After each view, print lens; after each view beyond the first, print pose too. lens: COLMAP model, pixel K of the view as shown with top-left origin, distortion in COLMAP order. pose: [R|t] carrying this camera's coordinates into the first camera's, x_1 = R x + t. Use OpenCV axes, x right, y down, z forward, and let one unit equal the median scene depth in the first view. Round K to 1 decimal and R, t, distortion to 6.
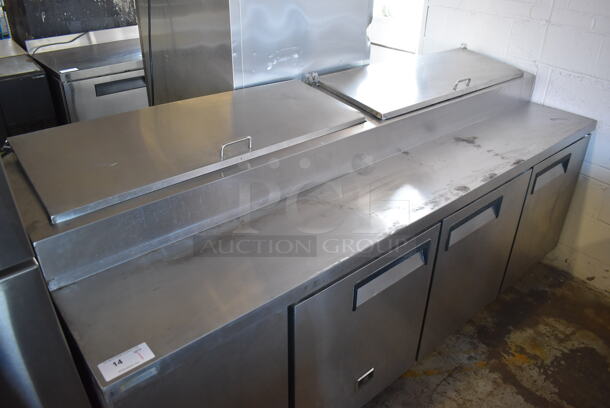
lens RADIAL K [[480.0, 0, 305.0], [0, 480.0, 204.0], [0, 0, 1]] dist [-0.072601, 0.000442]
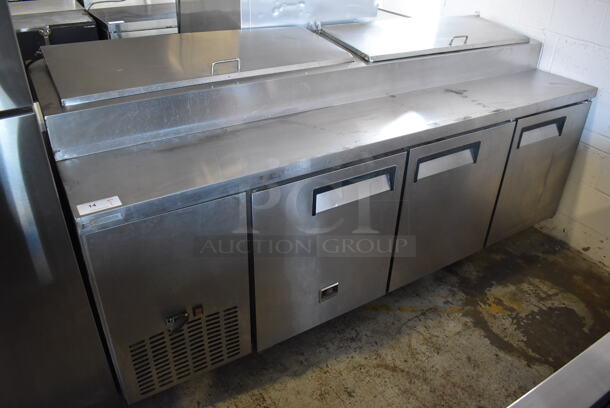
lens RADIAL K [[480.0, 0, 305.0], [0, 480.0, 204.0], [0, 0, 1]] dist [-0.072601, 0.000442]
pose [[0.989723, 0.088634, -0.112219, 0.143429], [-0.087509, 0.996052, 0.014918, 0.125175], [0.113098, -0.004945, 0.993572, -0.088531]]
